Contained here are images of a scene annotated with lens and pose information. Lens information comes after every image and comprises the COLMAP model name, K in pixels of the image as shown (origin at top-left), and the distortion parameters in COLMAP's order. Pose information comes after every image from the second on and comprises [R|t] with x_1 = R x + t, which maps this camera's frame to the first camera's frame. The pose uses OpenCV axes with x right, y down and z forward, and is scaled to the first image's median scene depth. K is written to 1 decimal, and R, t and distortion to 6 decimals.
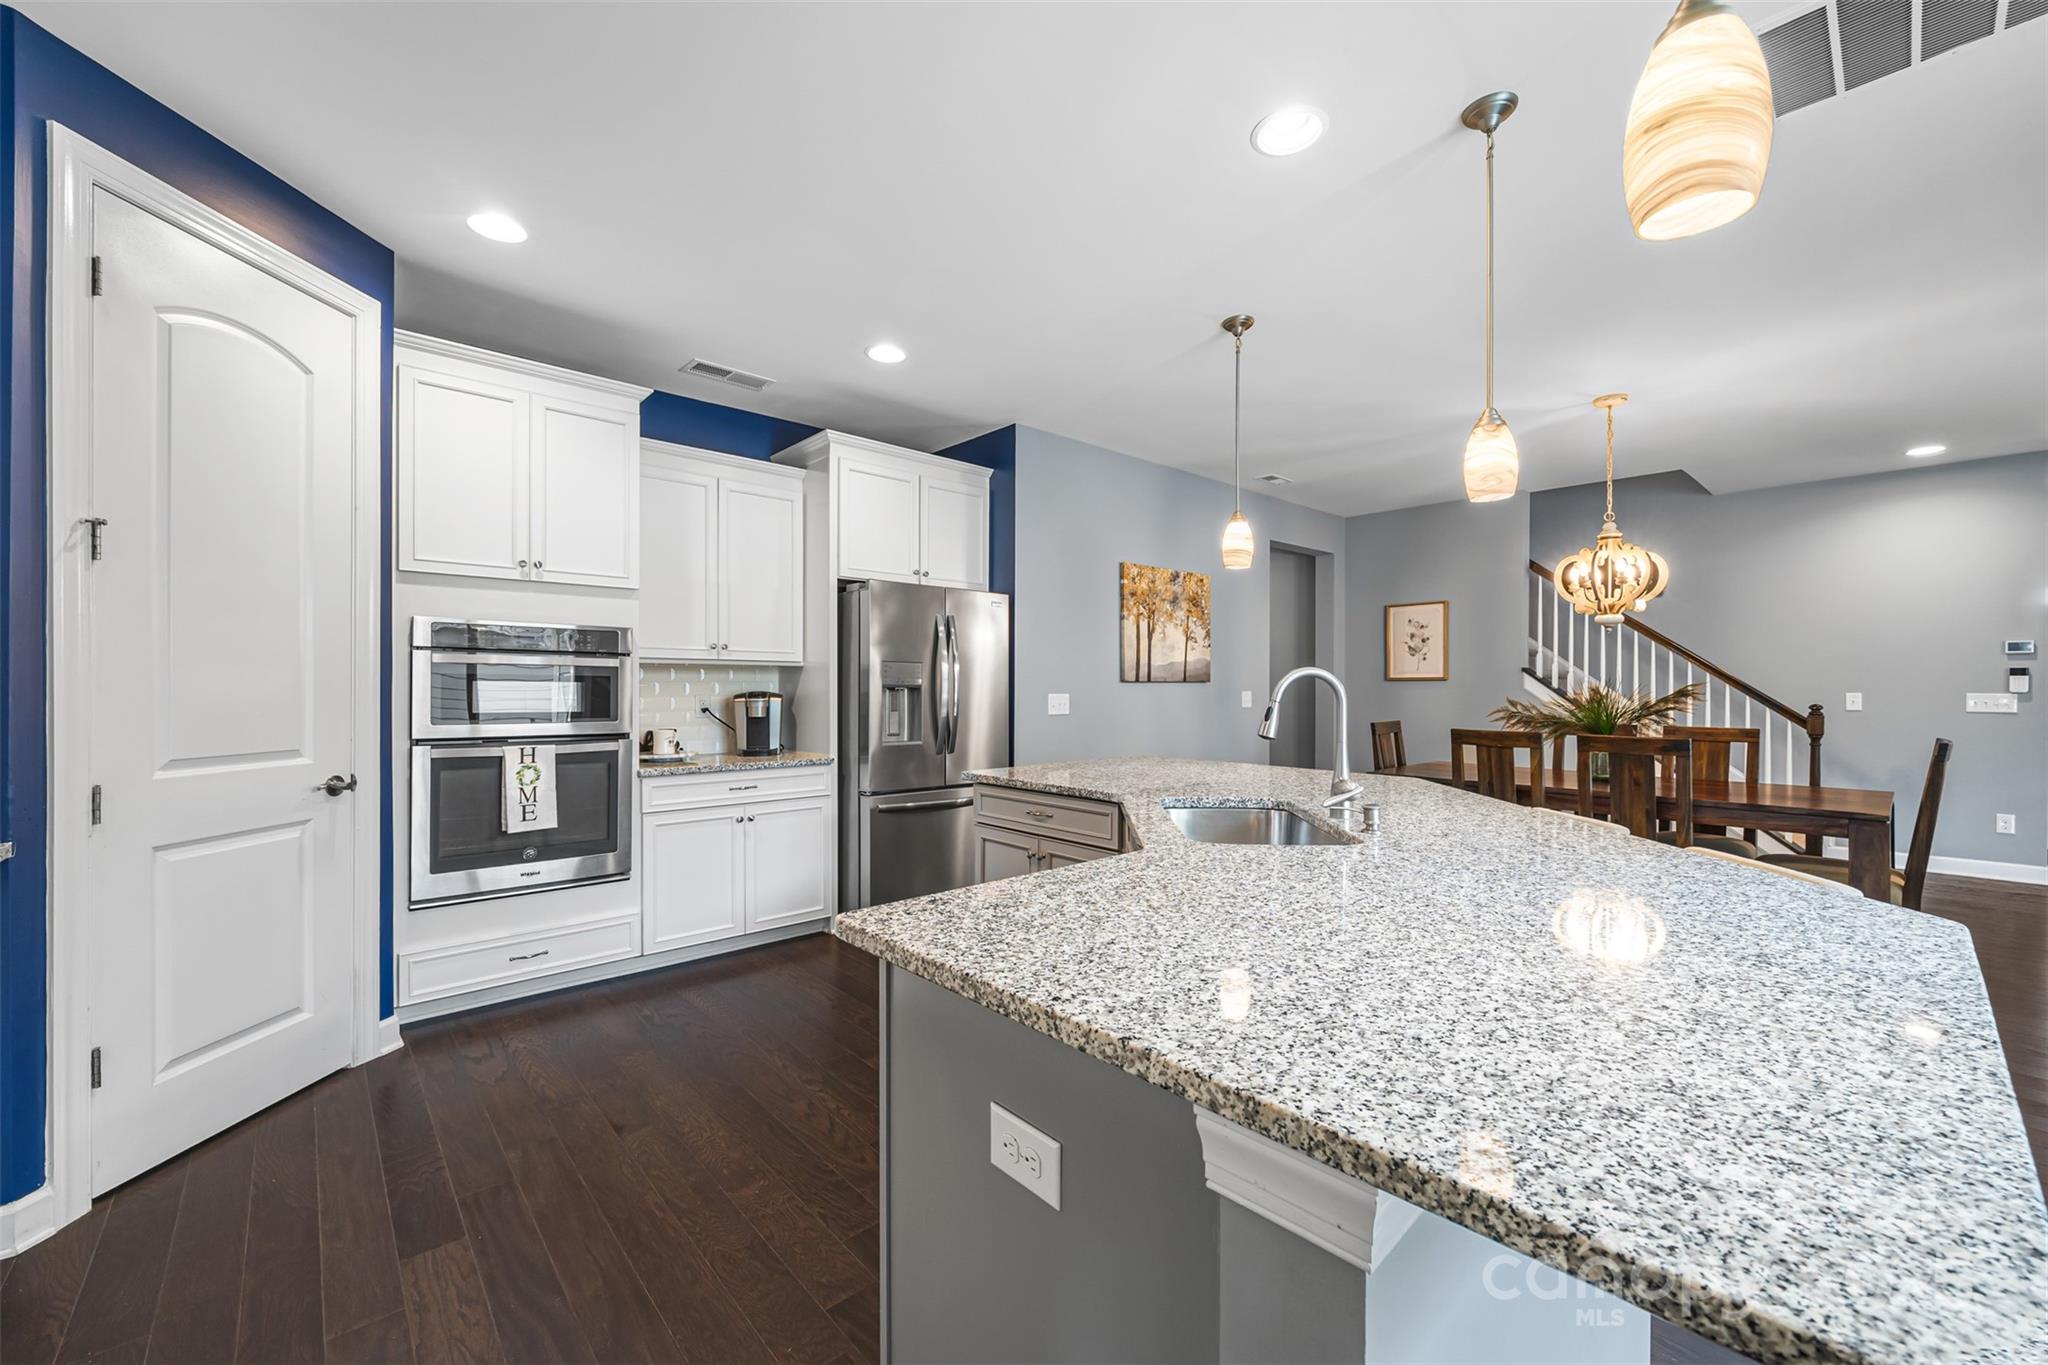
lens RADIAL K [[788.9, 0, 1045.1], [0, 788.9, 695.5], [0, 0, 1]] dist [-0.000561, -0.000325]
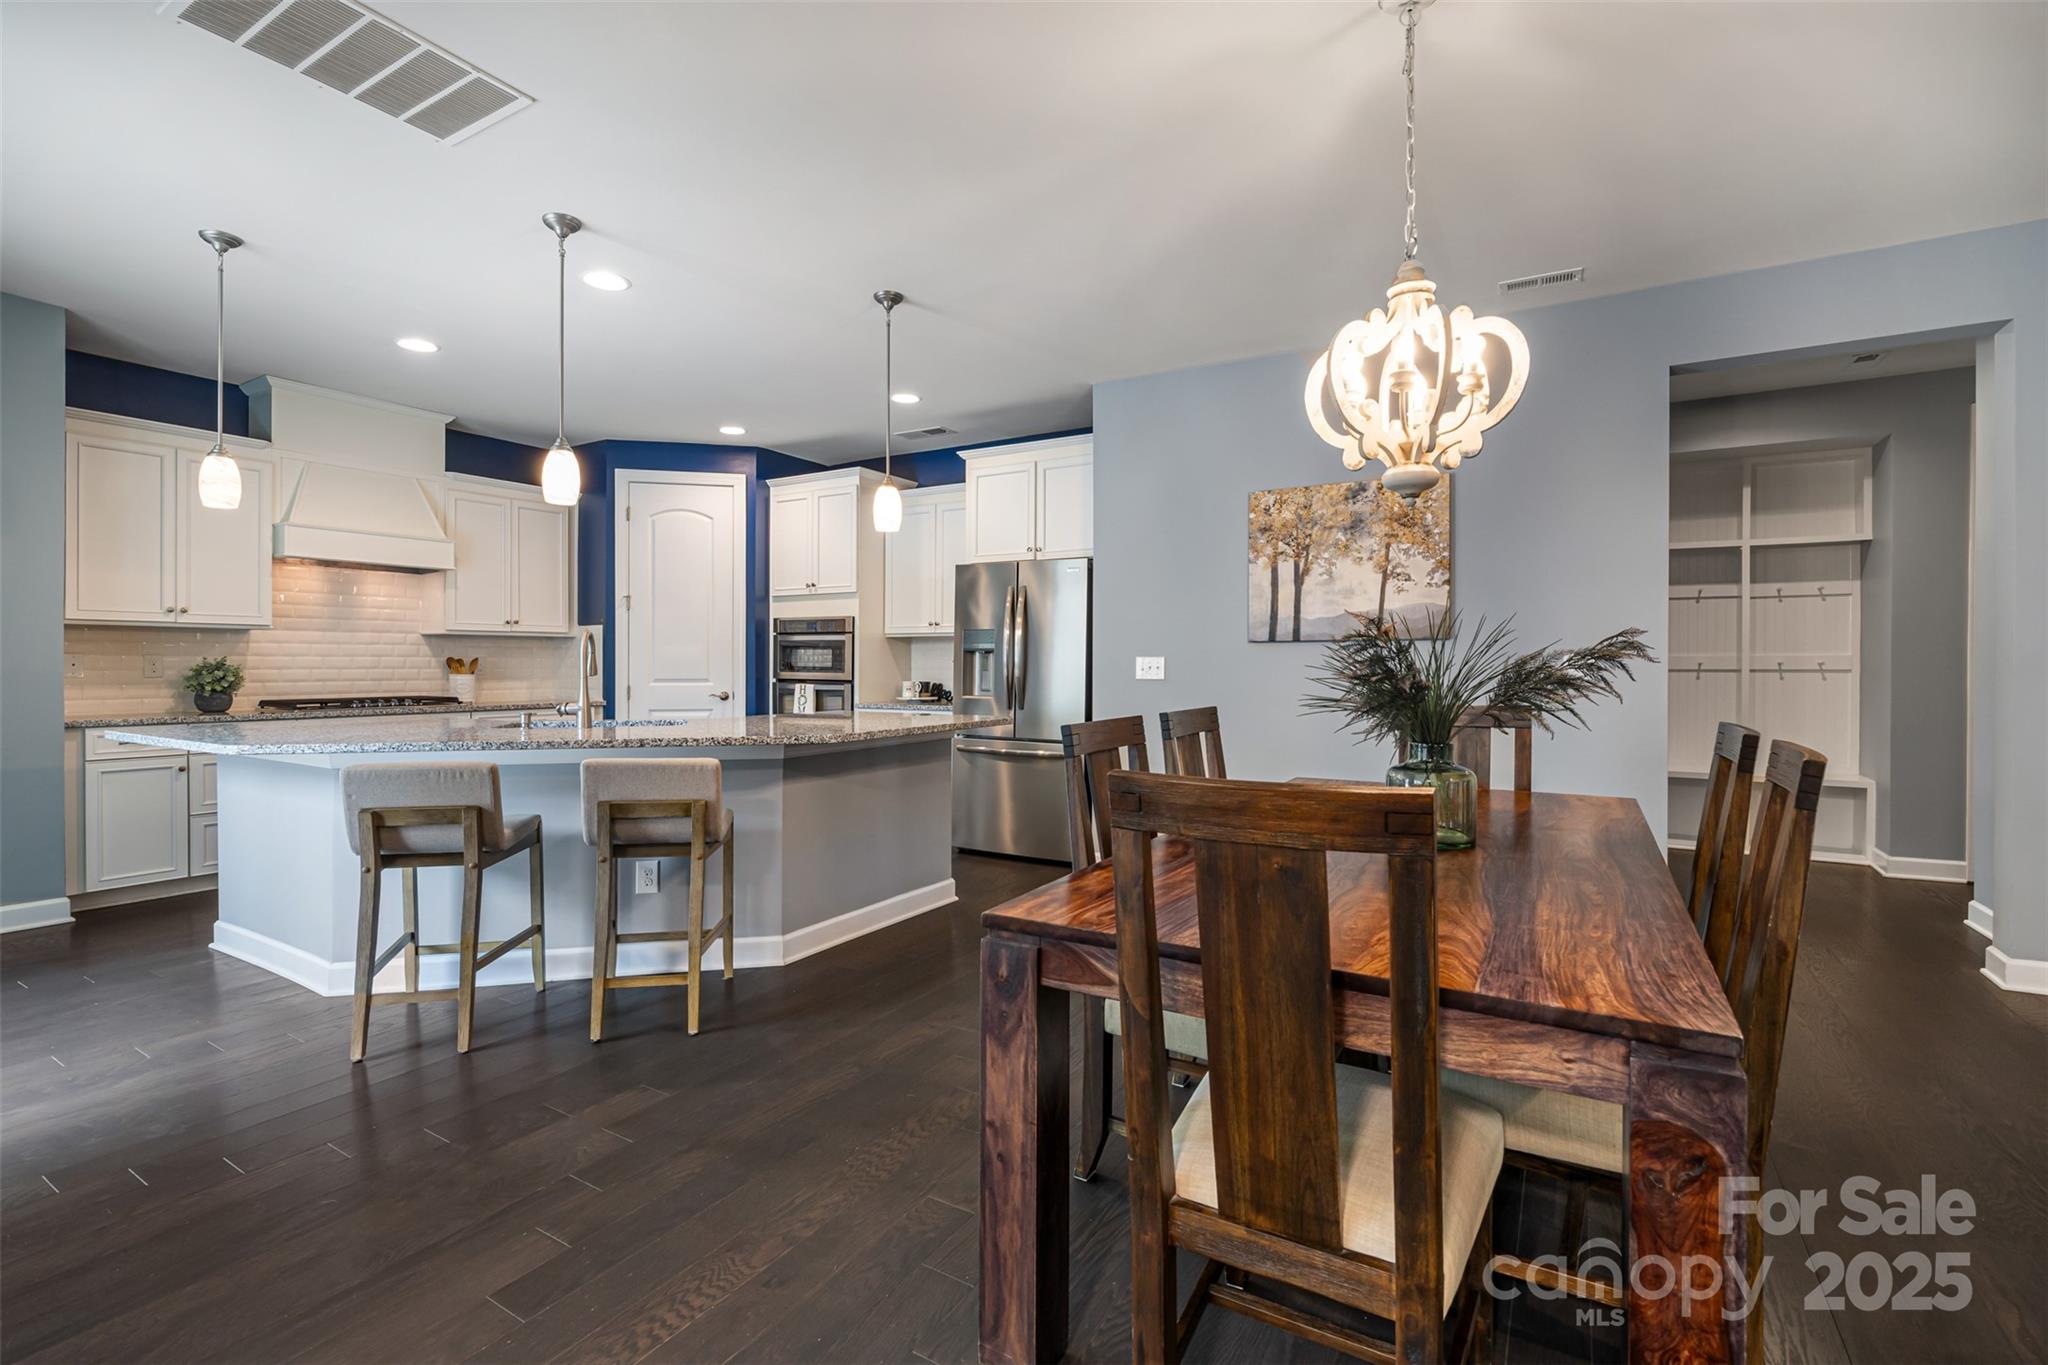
lens RADIAL K [[917.3, 0, 1035.3], [0, 917.3, 669.2], [0, 0, 1]] dist [-0.011583, -0.000155]
pose [[0.297755, 0.005037, -0.954629, 1.371858], [-0.012456, 0.999921, 0.001391, 0.016866], [0.954561, 0.011476, 0.297794, 0.774981]]
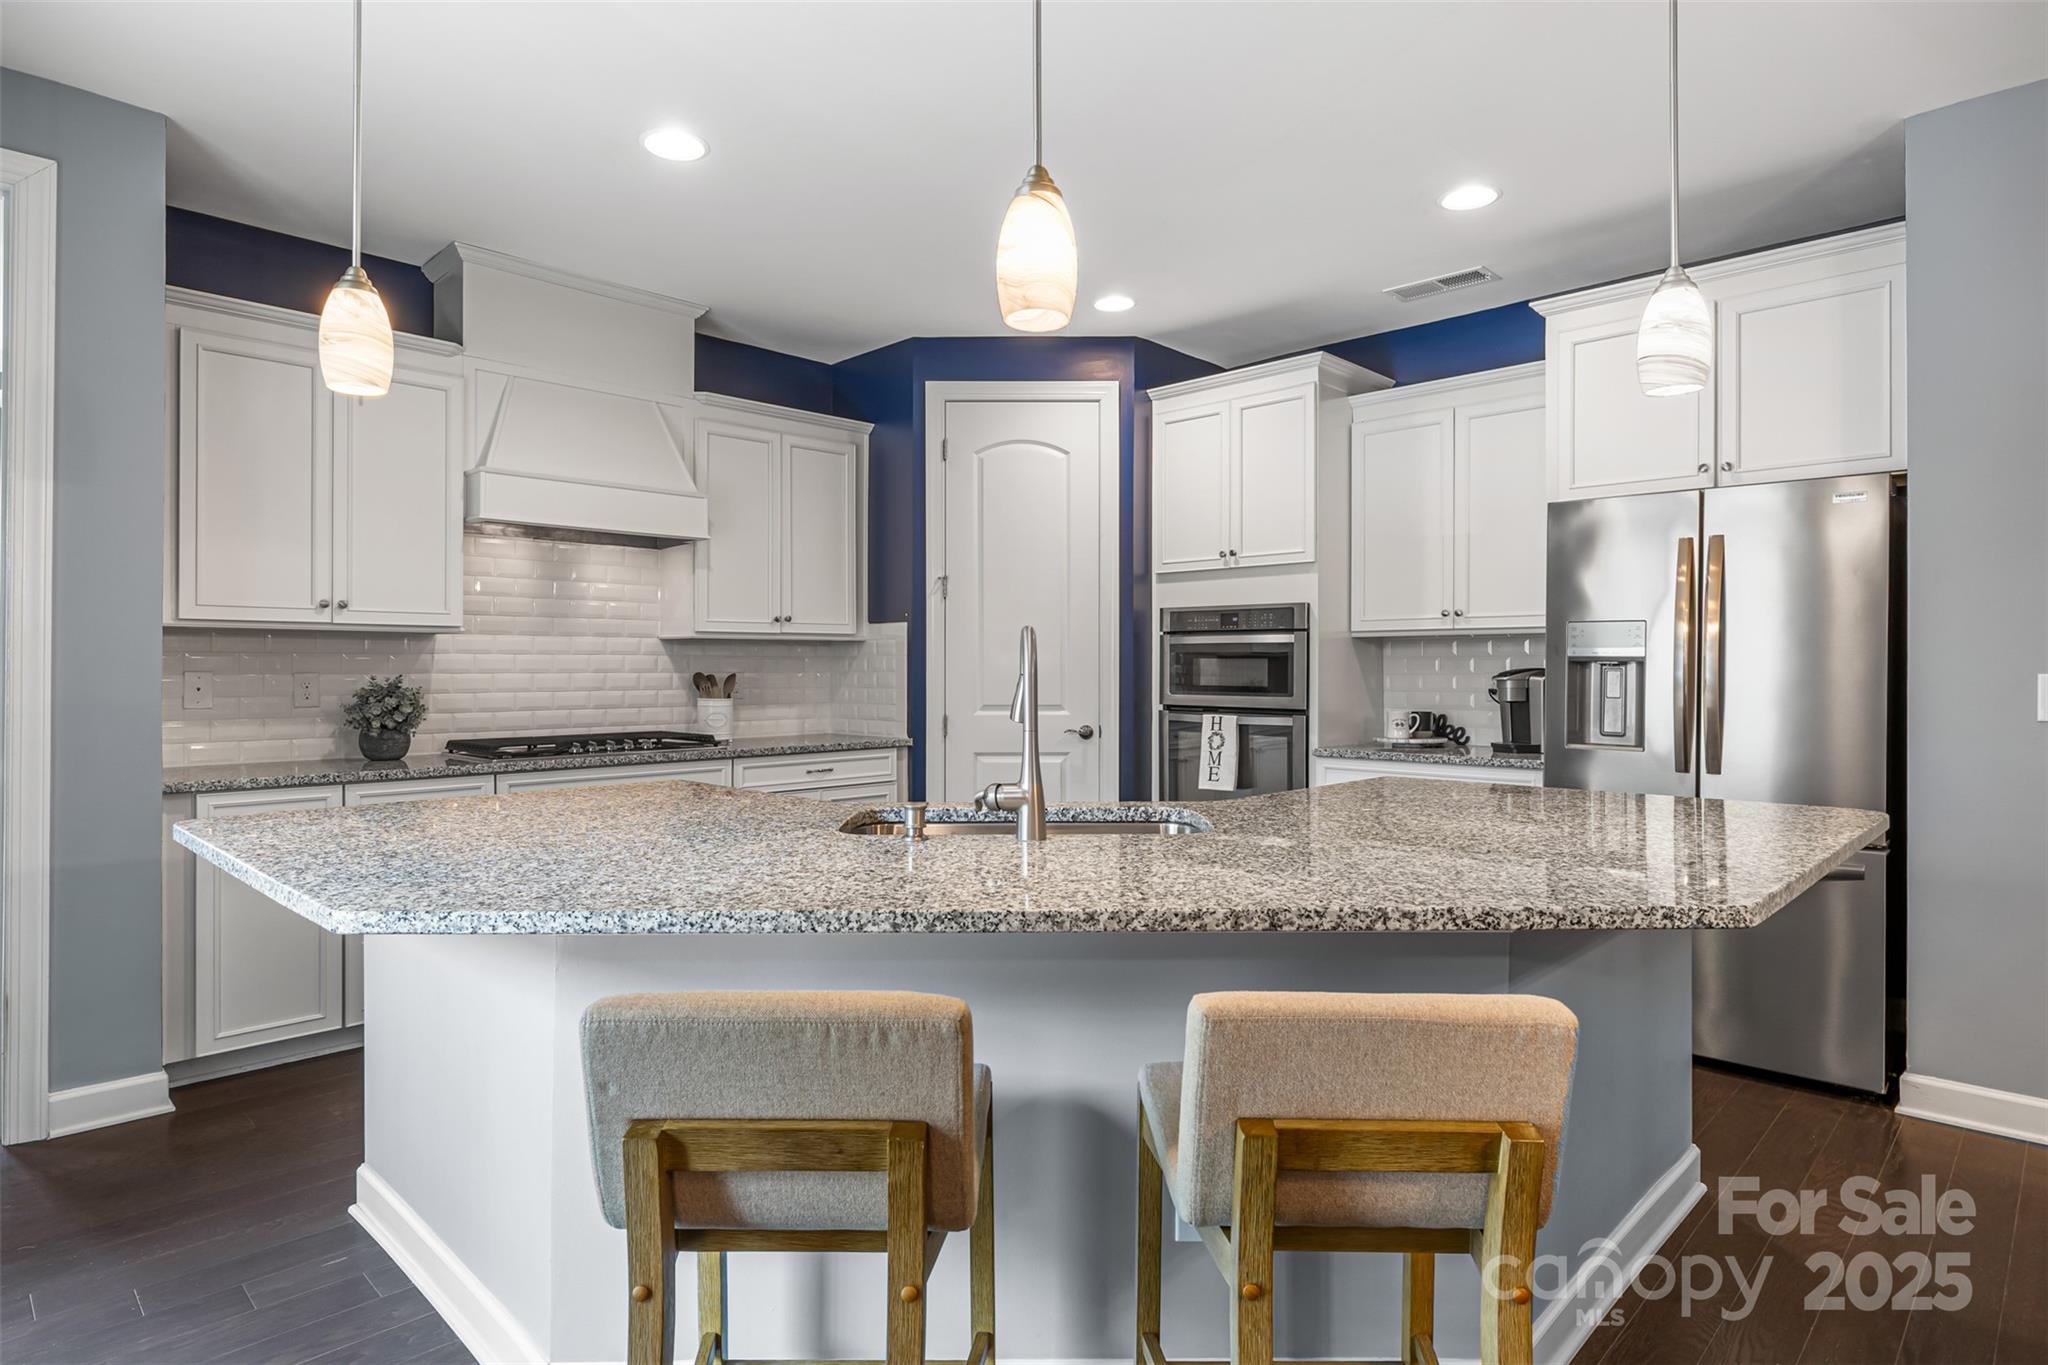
lens RADIAL K [[1108.4, 0, 1031.8], [0, 1108.4, 669.3], [0, 0, 1]] dist [0.002011, -0.001777]
pose [[0.064616, -0.001474, -0.997909, 0.805073], [-0.011423, 0.999932, -0.002217, 0.004112], [0.997845, 0.011543, 0.064595, 0.557248]]
